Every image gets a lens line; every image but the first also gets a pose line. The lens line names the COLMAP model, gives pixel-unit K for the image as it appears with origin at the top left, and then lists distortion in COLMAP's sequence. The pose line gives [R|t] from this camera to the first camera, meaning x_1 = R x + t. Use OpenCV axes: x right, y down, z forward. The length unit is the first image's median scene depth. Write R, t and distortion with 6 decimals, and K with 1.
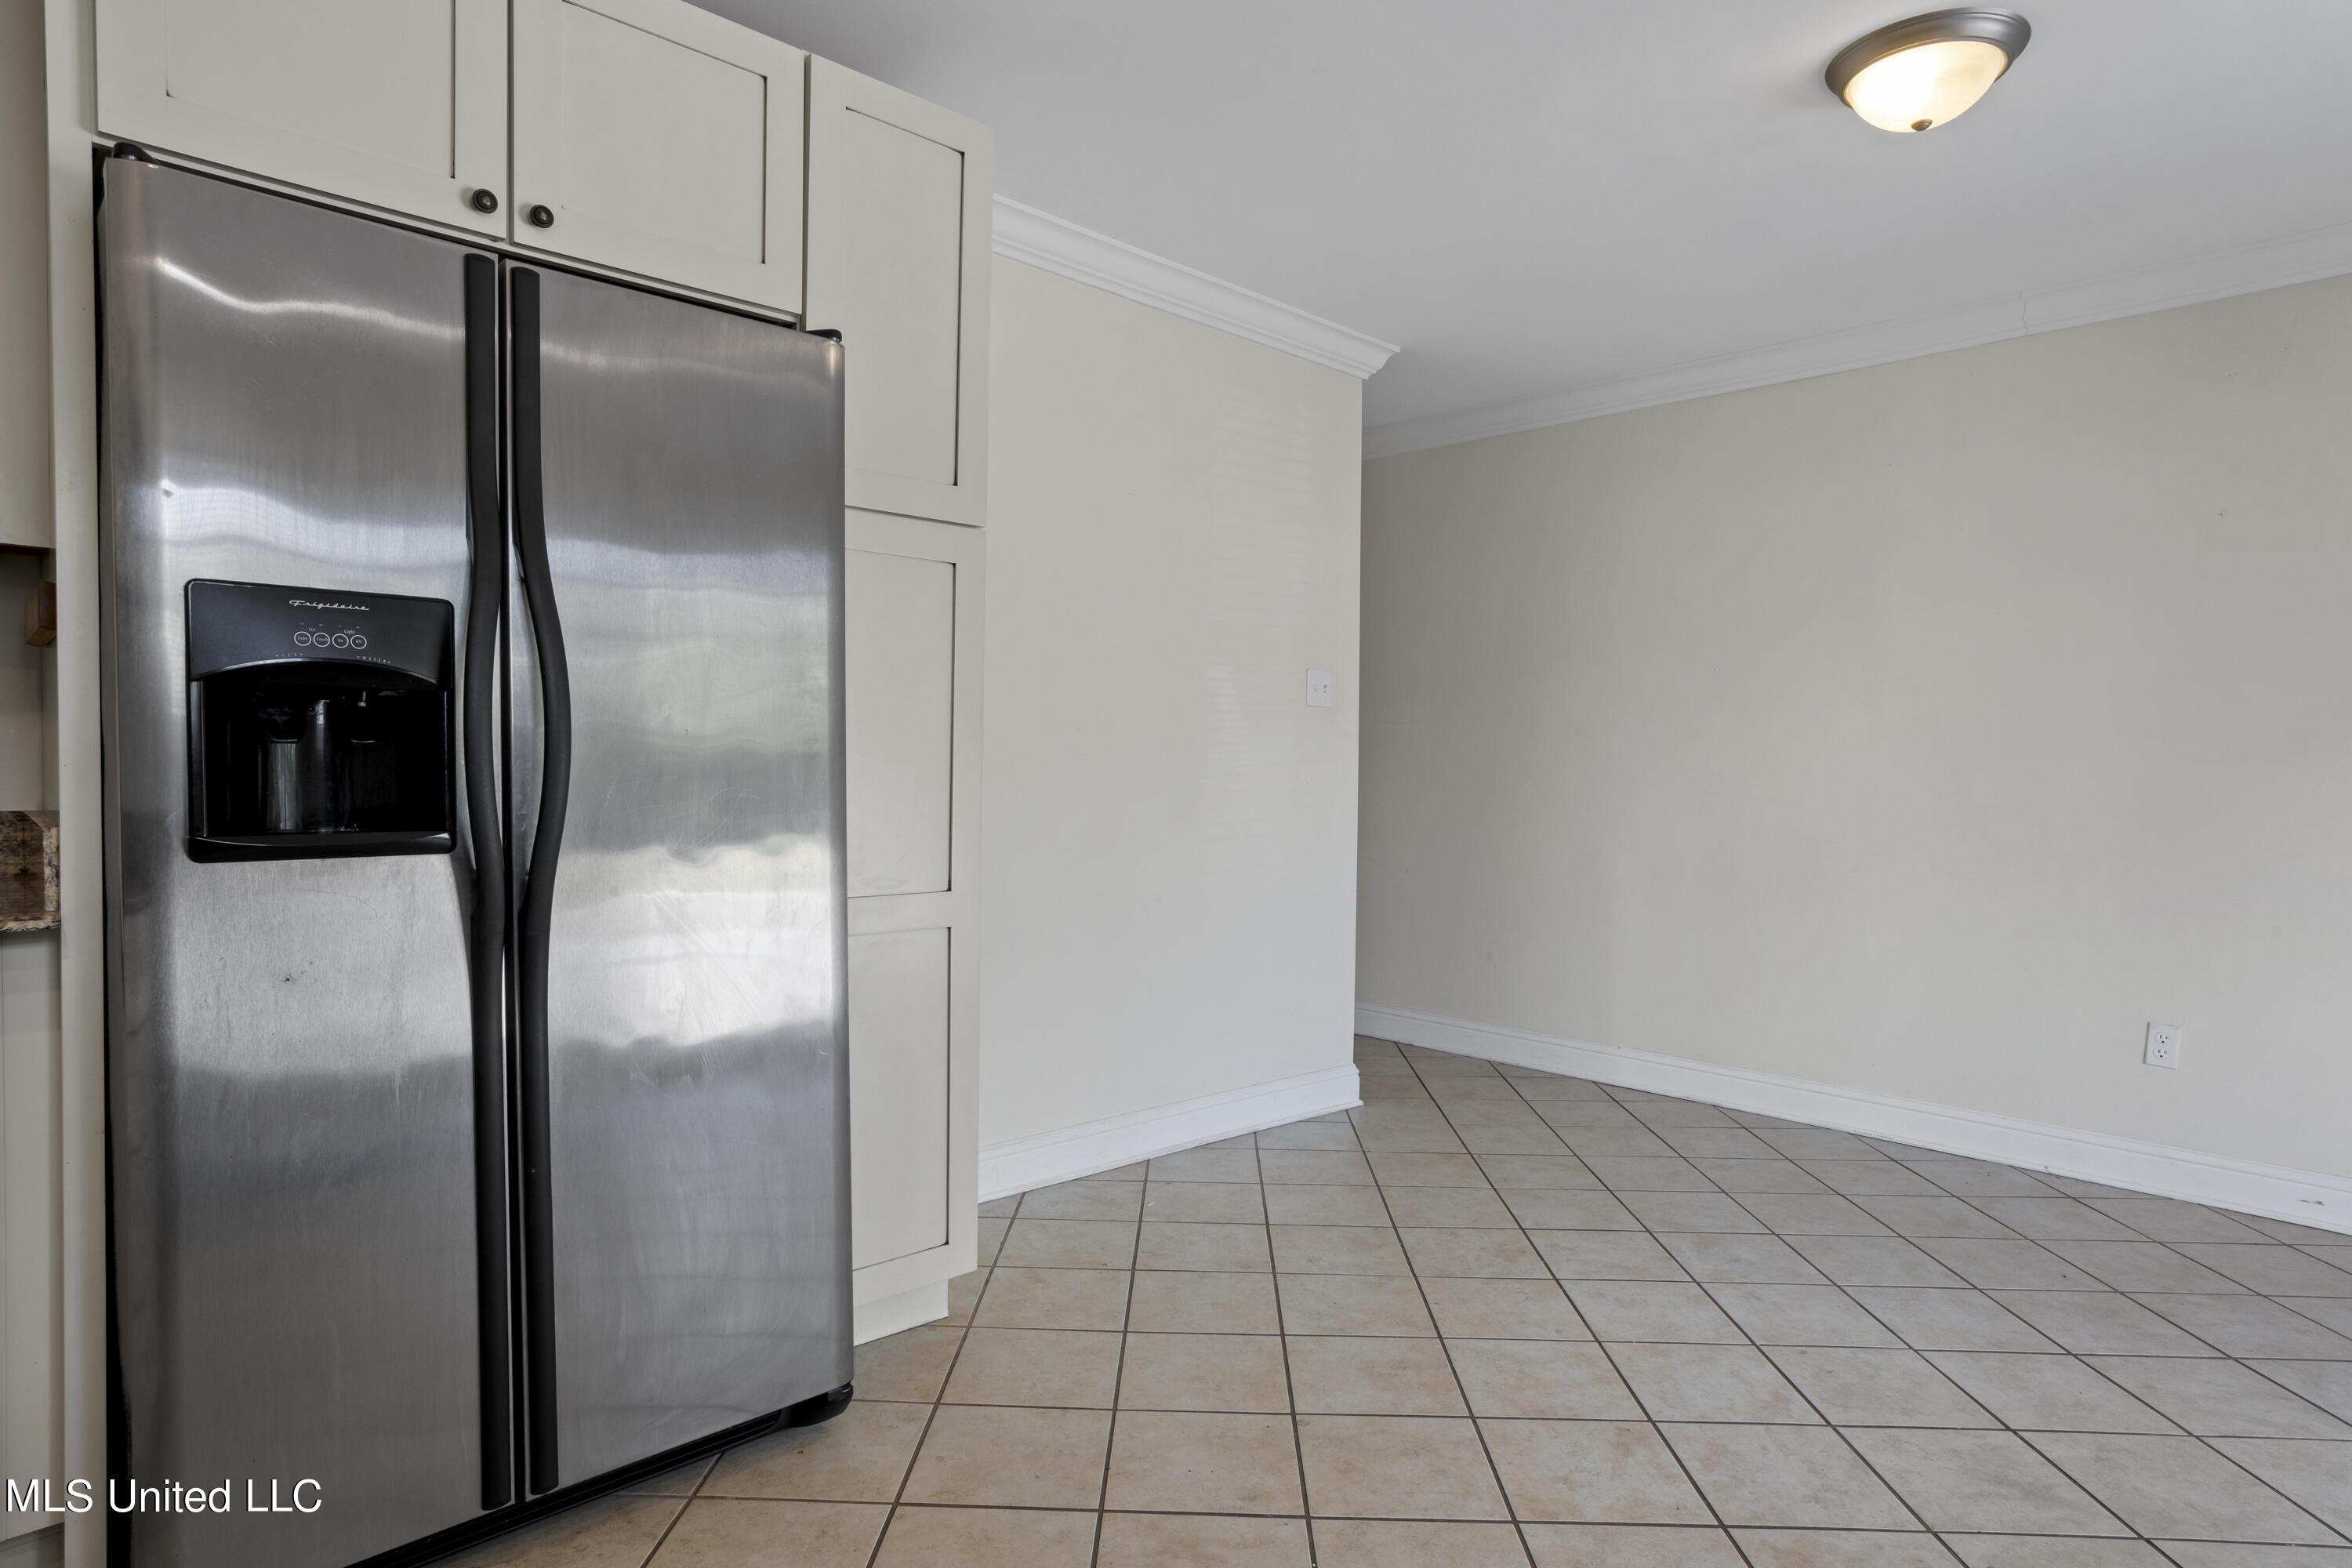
lens RADIAL K [[1257.7, 0, 1176.0], [0, 1257.7, 784.0], [0, 0, 1]] dist [-0.016475, 0.000546]
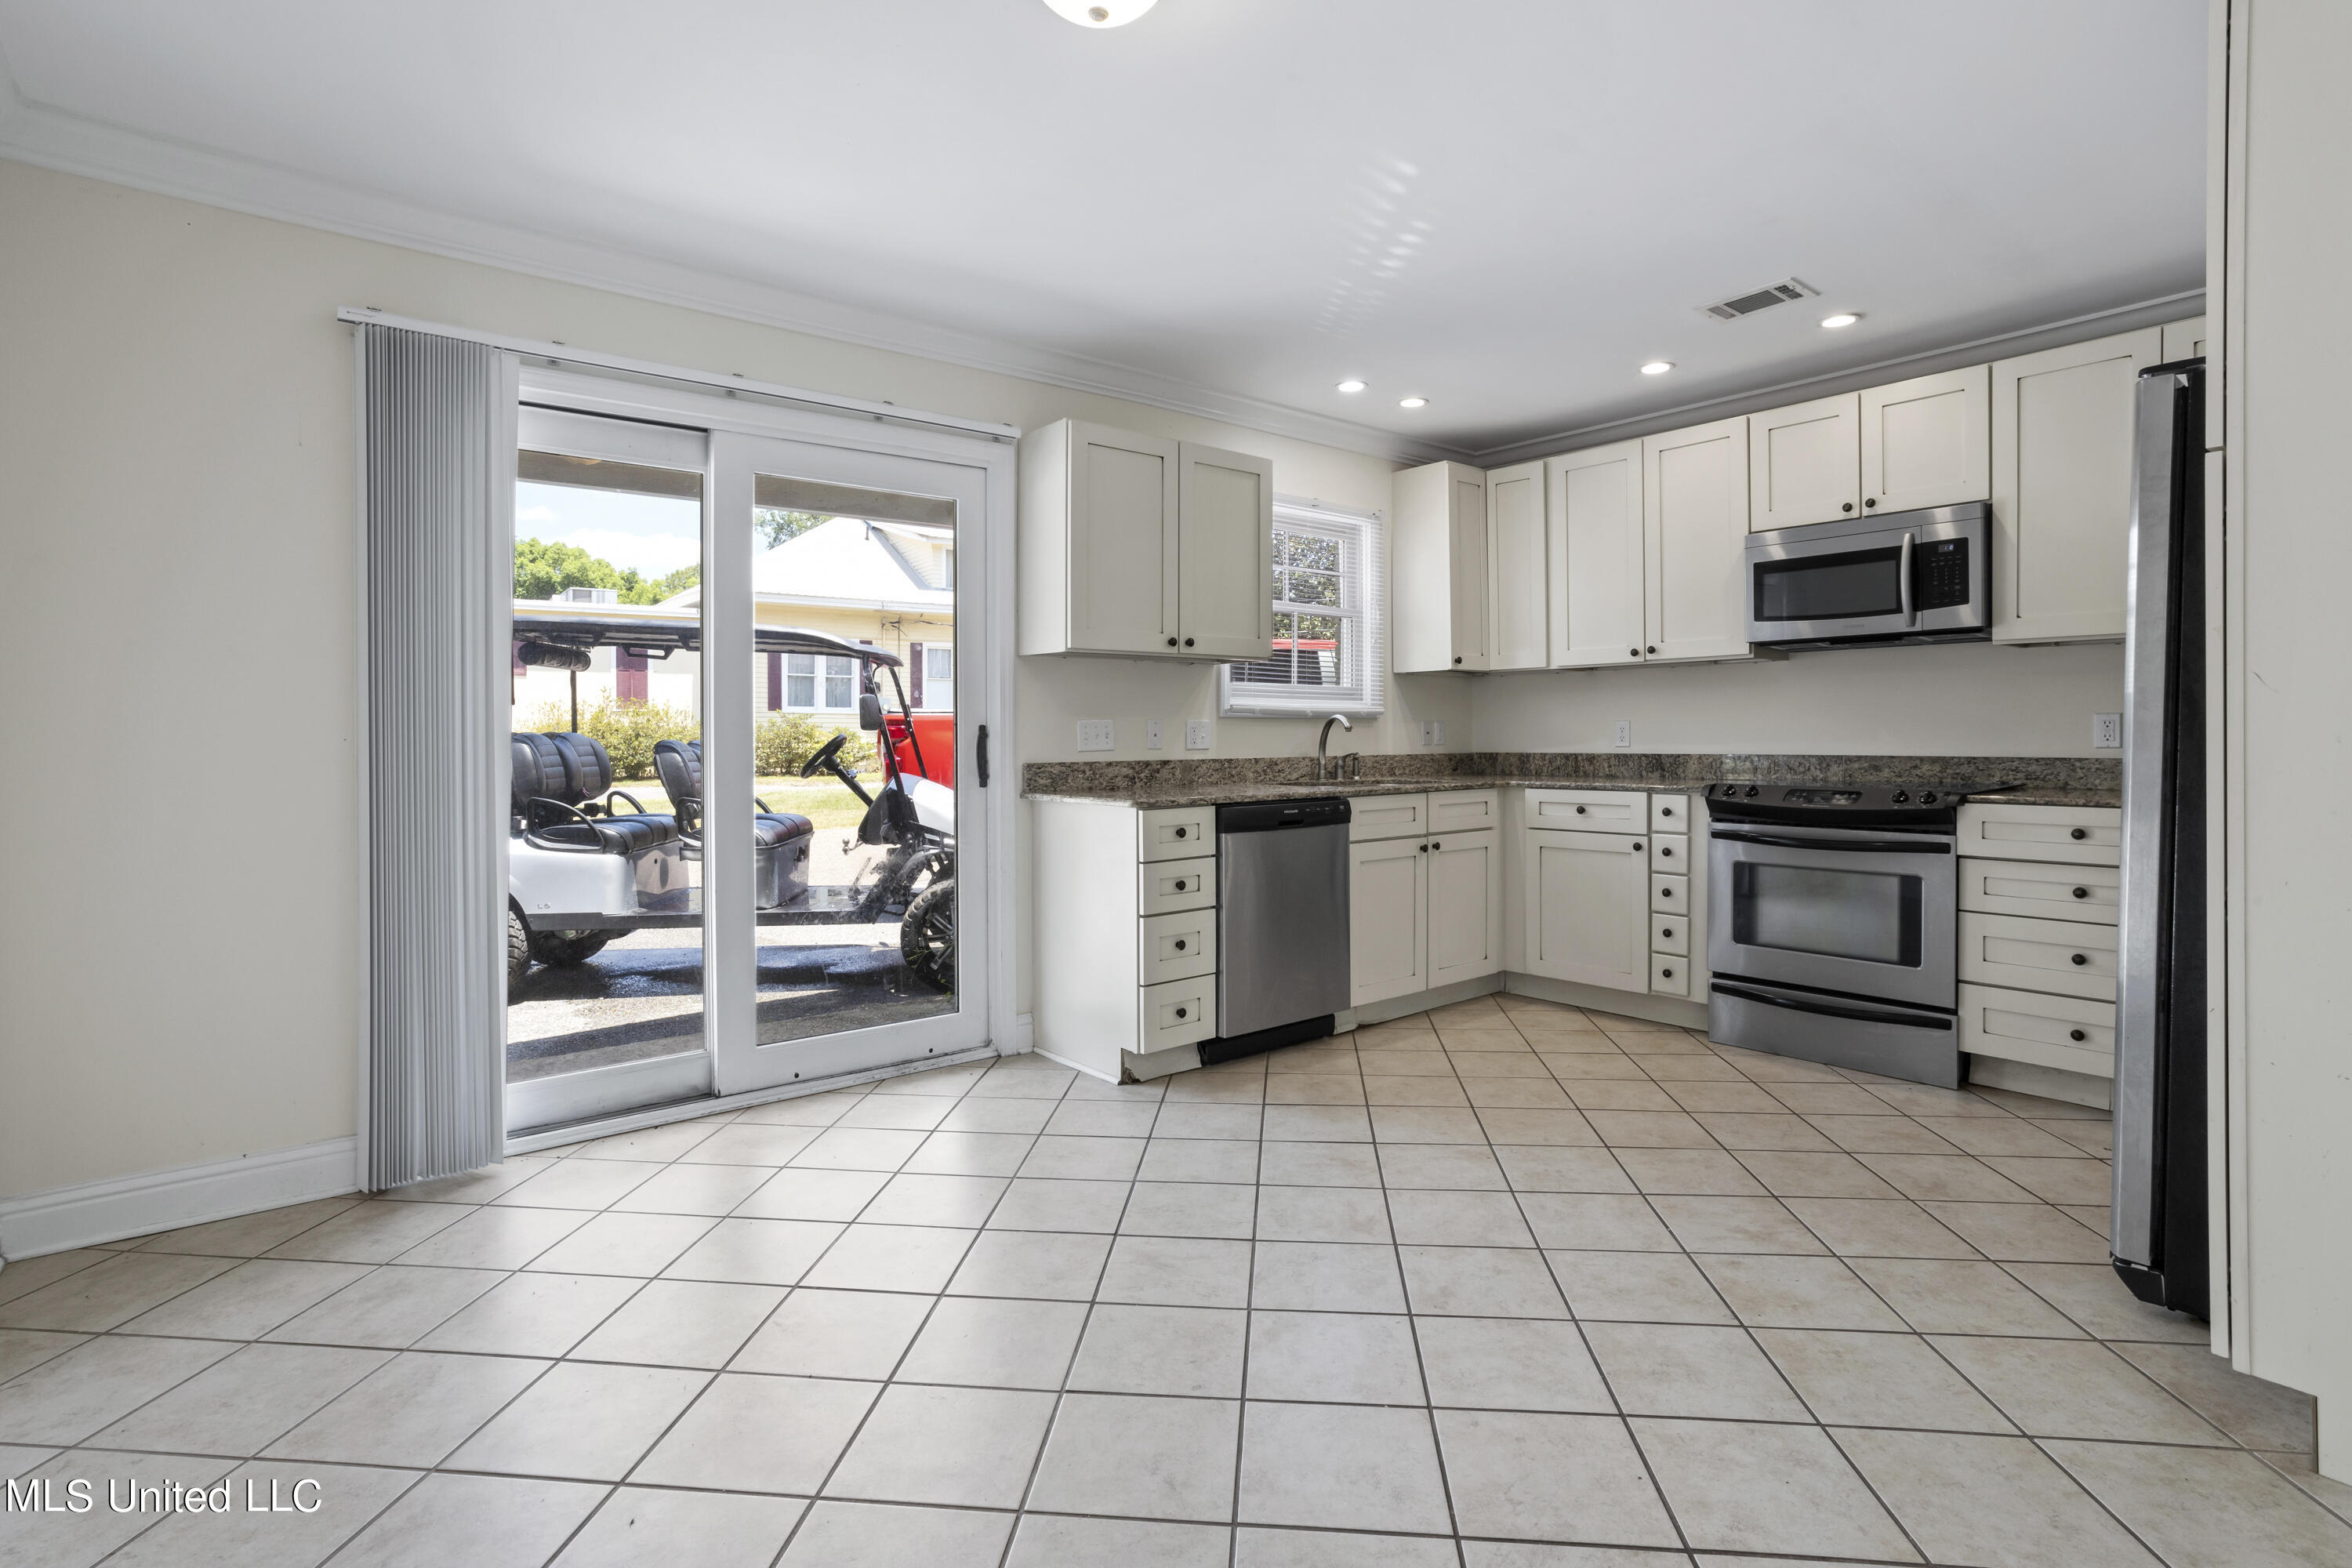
lens RADIAL K [[1144.8, 0, 1162.5], [0, 1144.8, 744.7], [0, 0, 1]] dist [-0.049440, 0.030242]
pose [[-0.996852, -0.006939, 0.078985, 0.487109], [-0.005826, 0.999881, 0.014318, -0.010689], [-0.079075, 0.013813, -0.996773, 1.868675]]
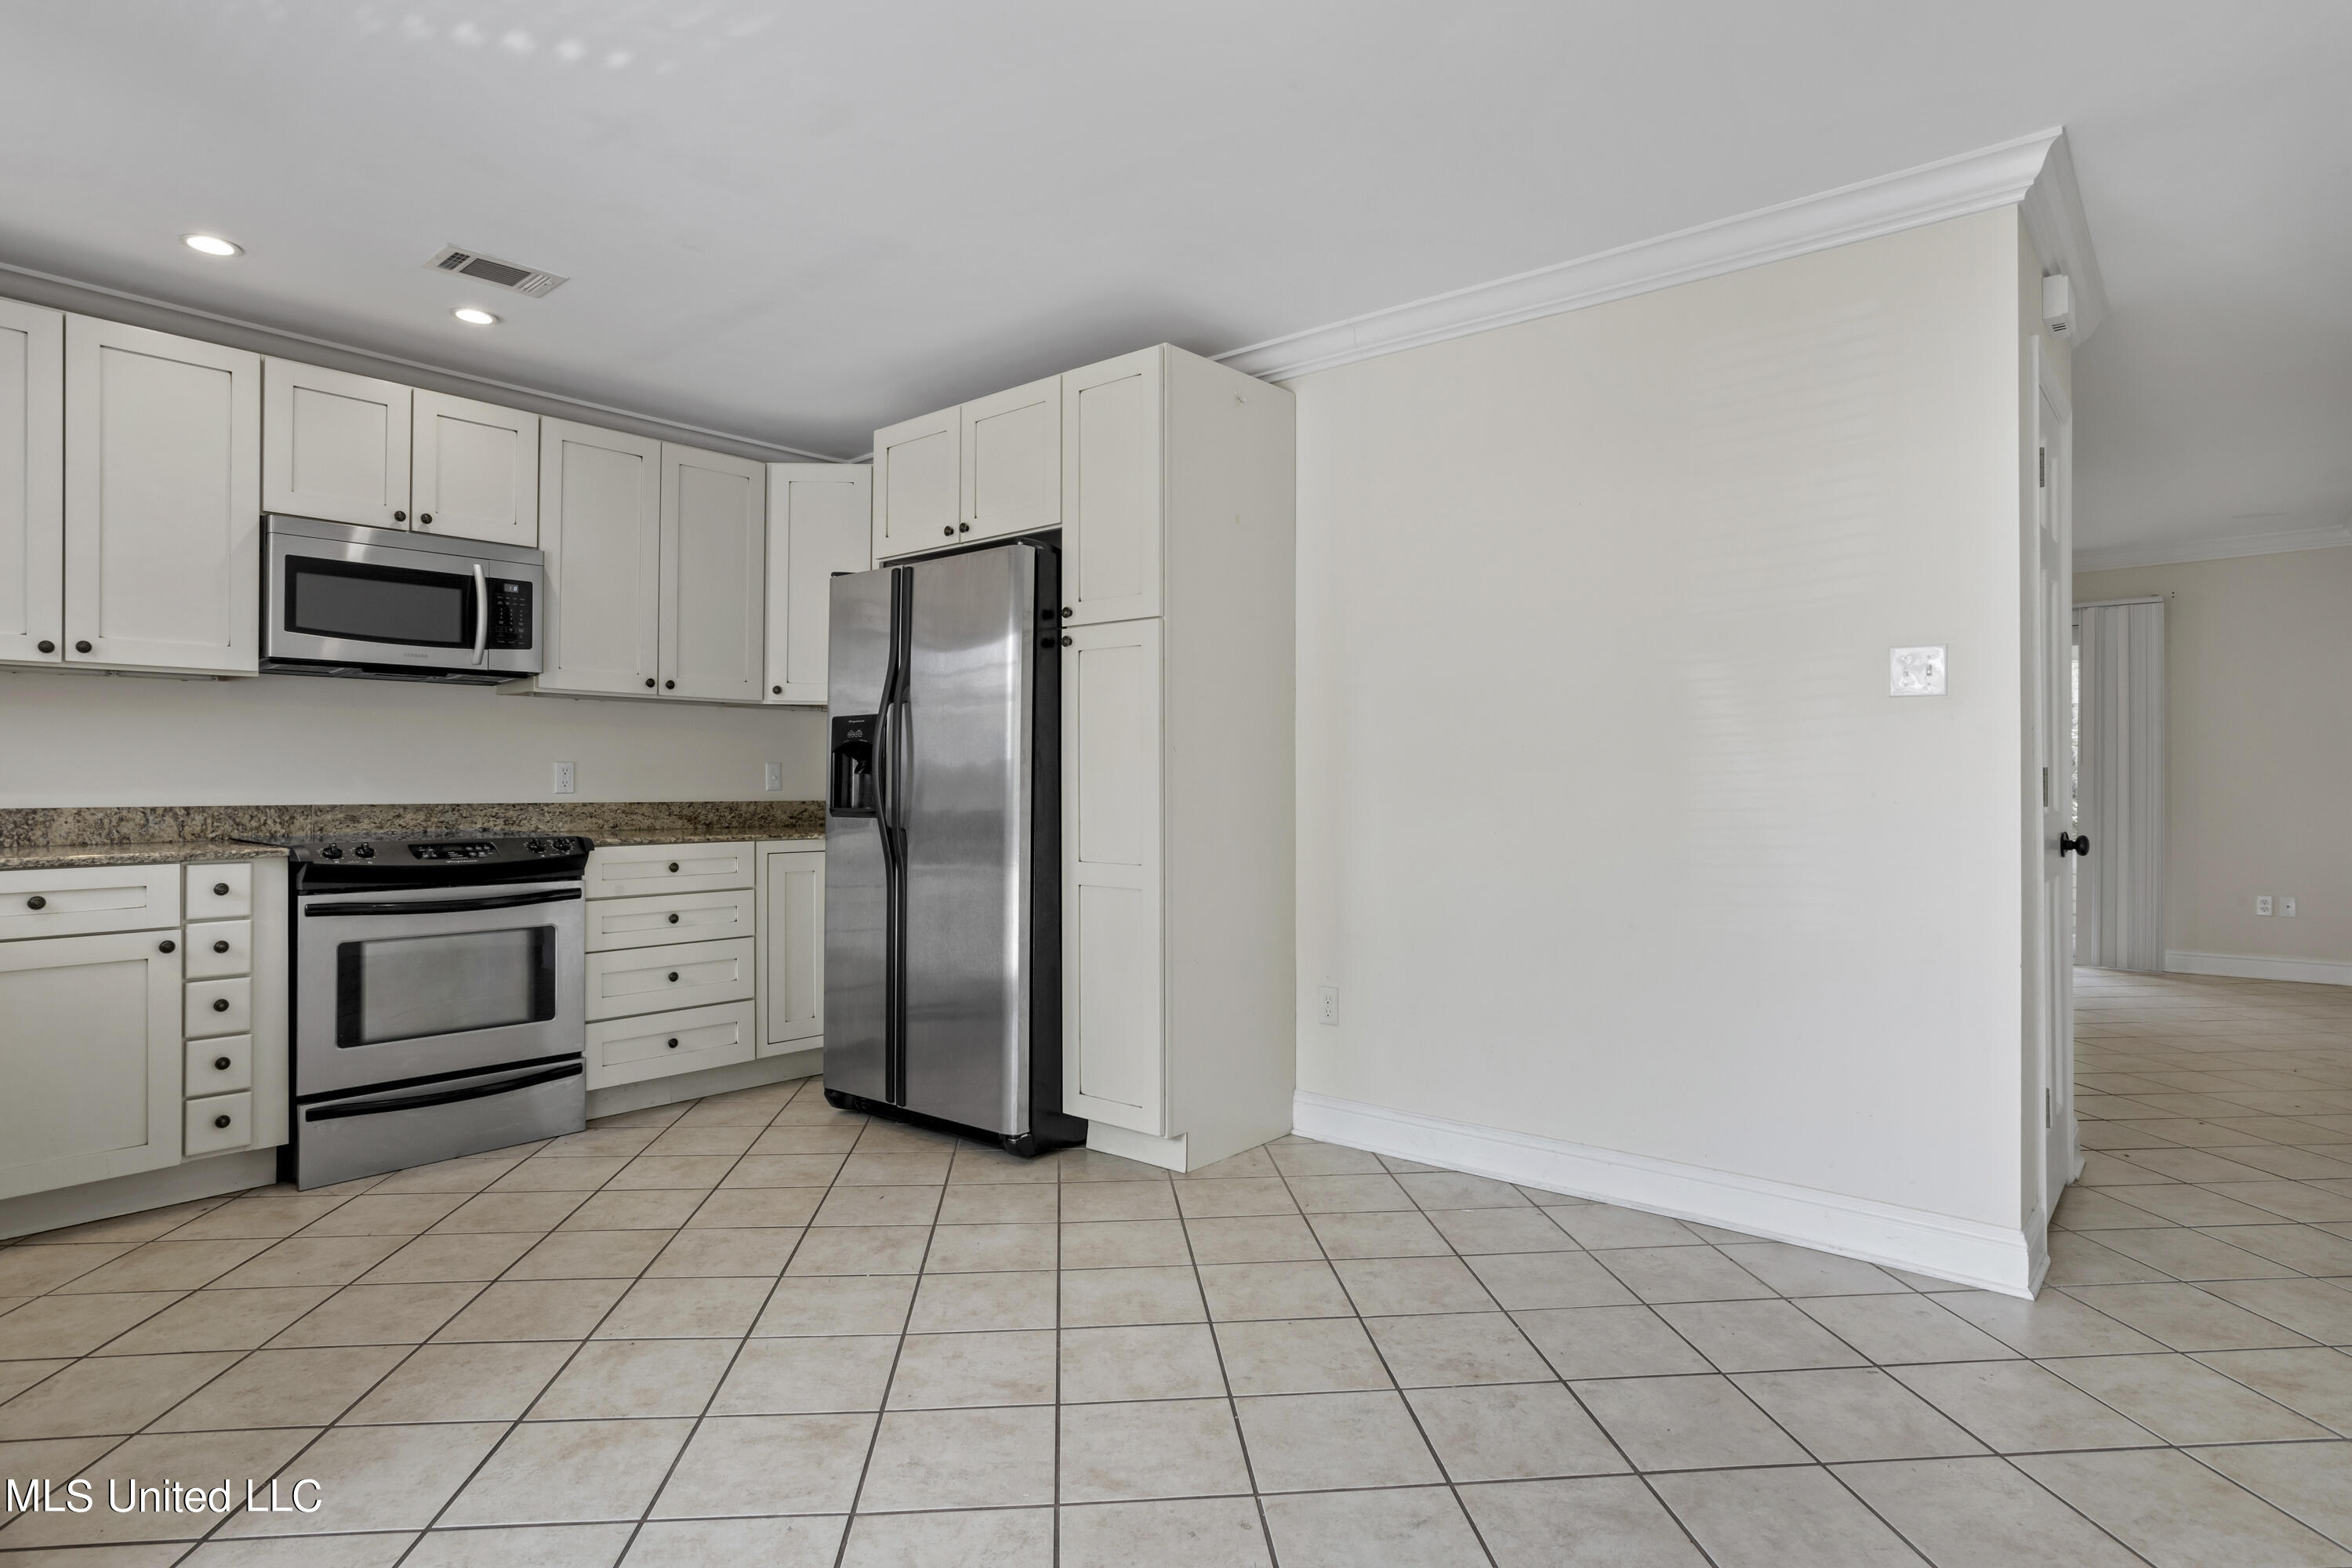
lens RADIAL K [[1257.7, 0, 1176.0], [0, 1257.7, 784.0], [0, 0, 1]] dist [-0.016475, 0.000546]
pose [[0.117230, -0.009742, -0.993057, 1.317601], [-0.006835, 0.999920, -0.010616, 0.008333], [0.993081, 0.008032, 0.117154, 0.900045]]
